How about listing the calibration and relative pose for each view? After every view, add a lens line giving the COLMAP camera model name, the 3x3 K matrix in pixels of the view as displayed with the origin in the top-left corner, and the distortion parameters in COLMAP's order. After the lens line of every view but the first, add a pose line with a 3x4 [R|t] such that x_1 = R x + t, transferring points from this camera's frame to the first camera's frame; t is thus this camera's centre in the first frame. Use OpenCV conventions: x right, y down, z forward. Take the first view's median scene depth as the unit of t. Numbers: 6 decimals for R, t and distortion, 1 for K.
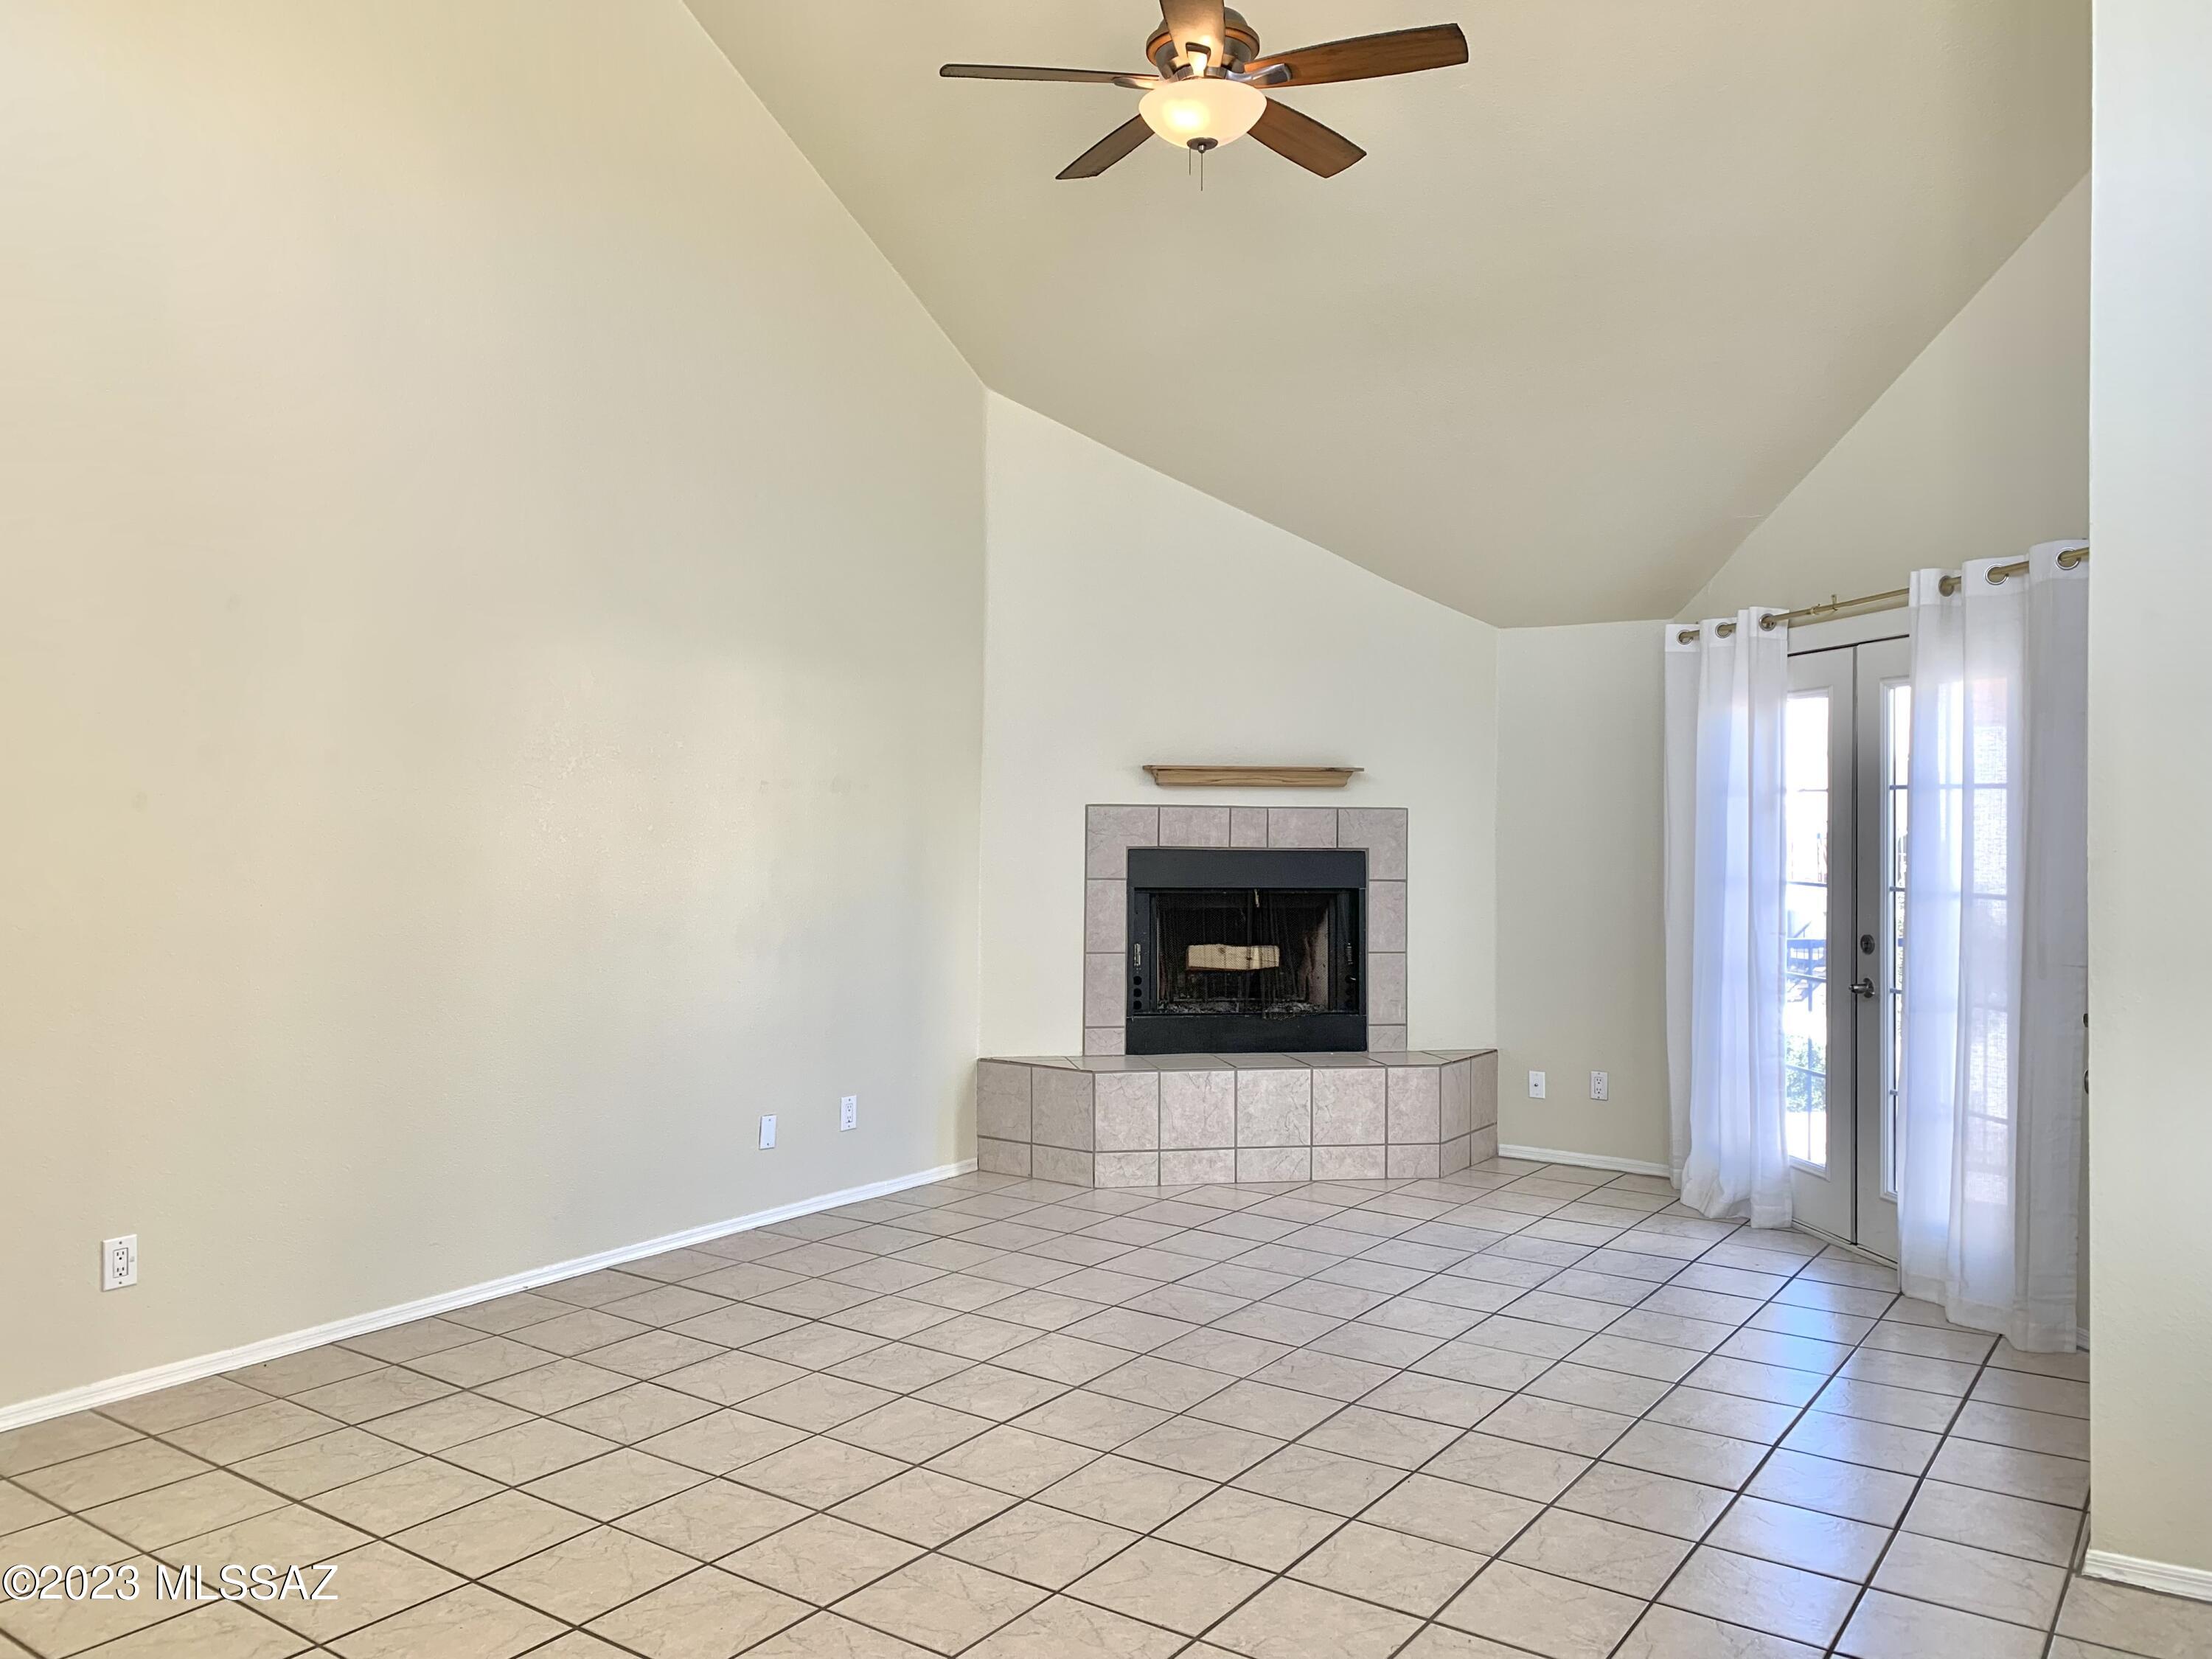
lens RADIAL K [[1668.6, 0, 1076.9], [0, 1668.6, 823.2], [0, 0, 1]] dist [0.192967, -0.314045]
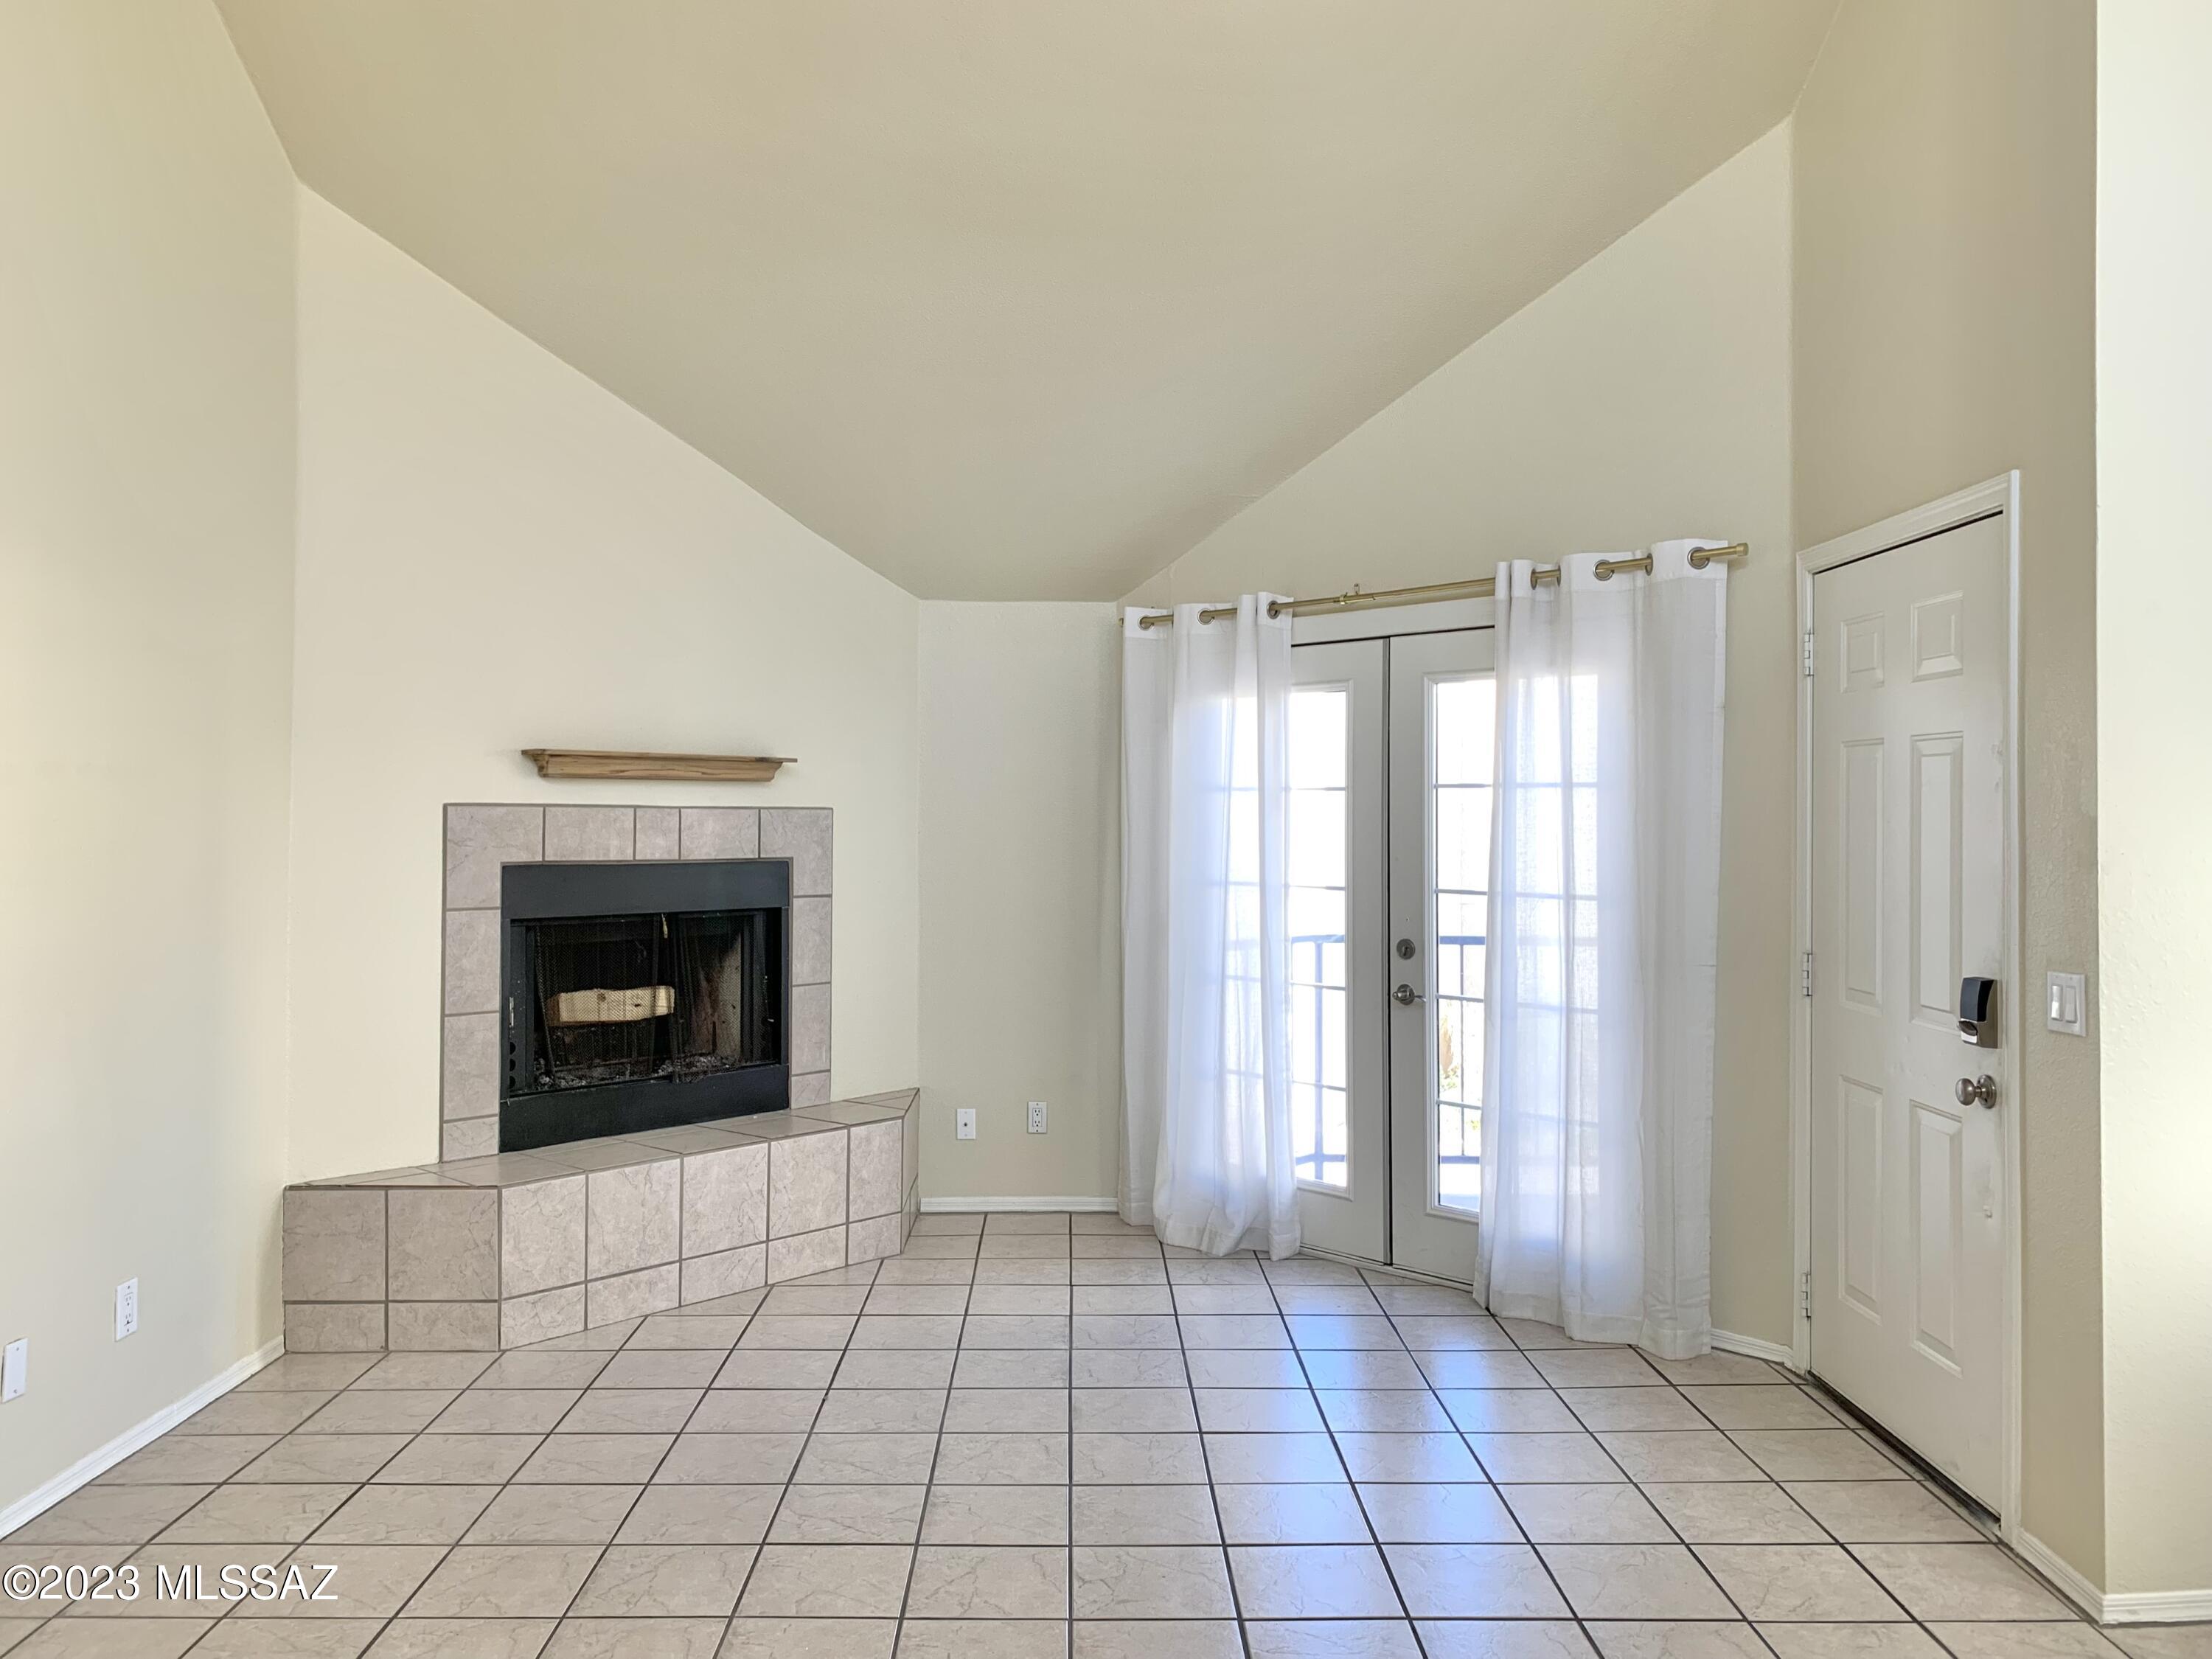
lens RADIAL K [[1687.6, 0, 1075.7], [0, 1687.6, 811.6], [0, 0, 1]] dist [0.082754, -0.147178]
pose [[0.815306, -0.004107, 0.579015, -0.195398], [0.007037, 0.999971, -0.002817, -0.004140], [-0.578987, 0.006372, 0.815312, 0.267911]]
